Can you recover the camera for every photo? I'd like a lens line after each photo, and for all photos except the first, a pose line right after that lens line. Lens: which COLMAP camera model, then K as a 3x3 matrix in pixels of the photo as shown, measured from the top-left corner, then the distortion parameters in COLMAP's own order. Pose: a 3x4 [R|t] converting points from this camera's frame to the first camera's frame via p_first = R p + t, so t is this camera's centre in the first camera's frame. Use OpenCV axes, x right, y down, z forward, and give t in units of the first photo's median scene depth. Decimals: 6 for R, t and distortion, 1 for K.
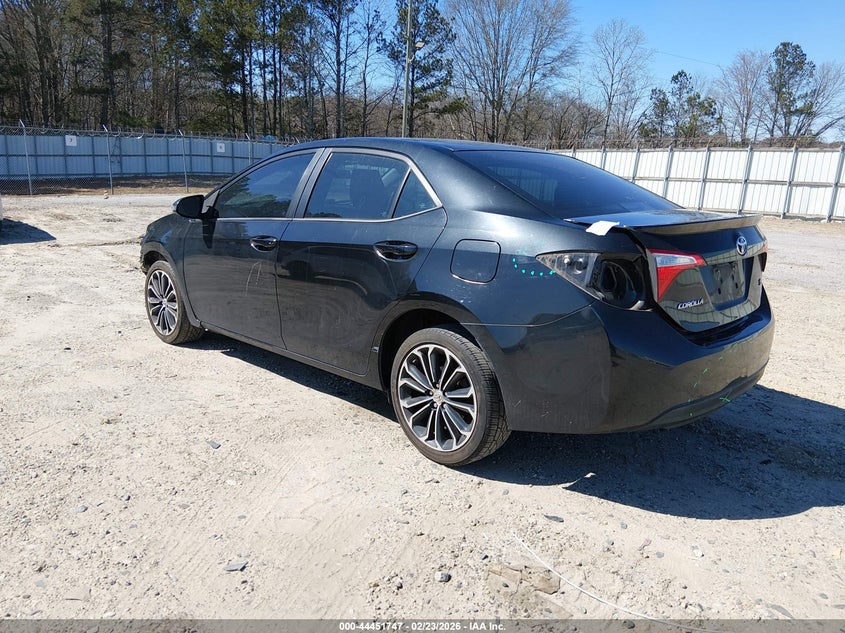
lens RADIAL K [[638.4, 0, 422.5], [0, 638.4, 316.5], [0, 0, 1]] dist [-0.003467, -0.001198]
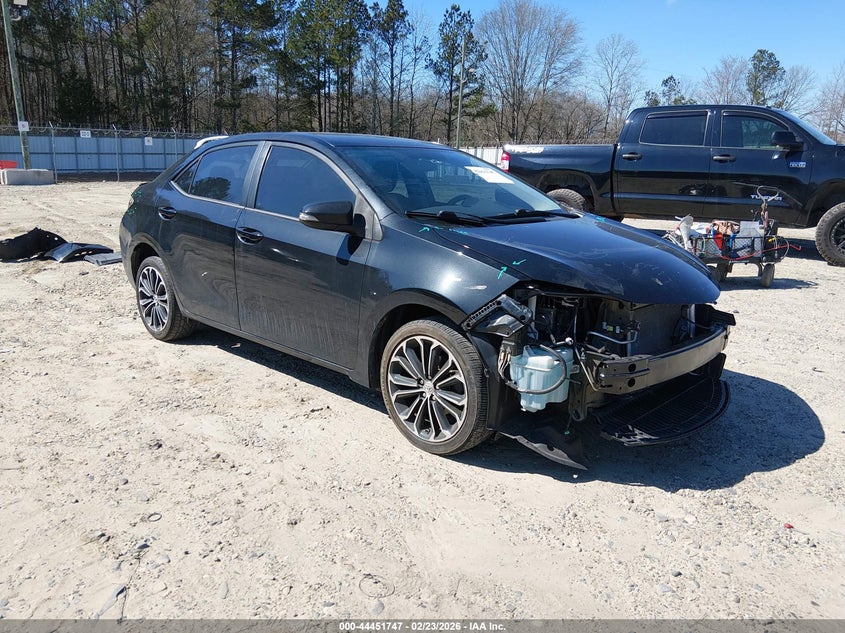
lens RADIAL K [[641.9, 0, 385.0], [0, 641.9, 316.6], [0, 0, 1]] dist [-0.000502, 0.002157]
pose [[0.999356, -0.002873, -0.035764, -0.087135], [0.003146, 0.999966, 0.007589, 0.054222], [0.035741, -0.007697, 0.999331, -0.228083]]
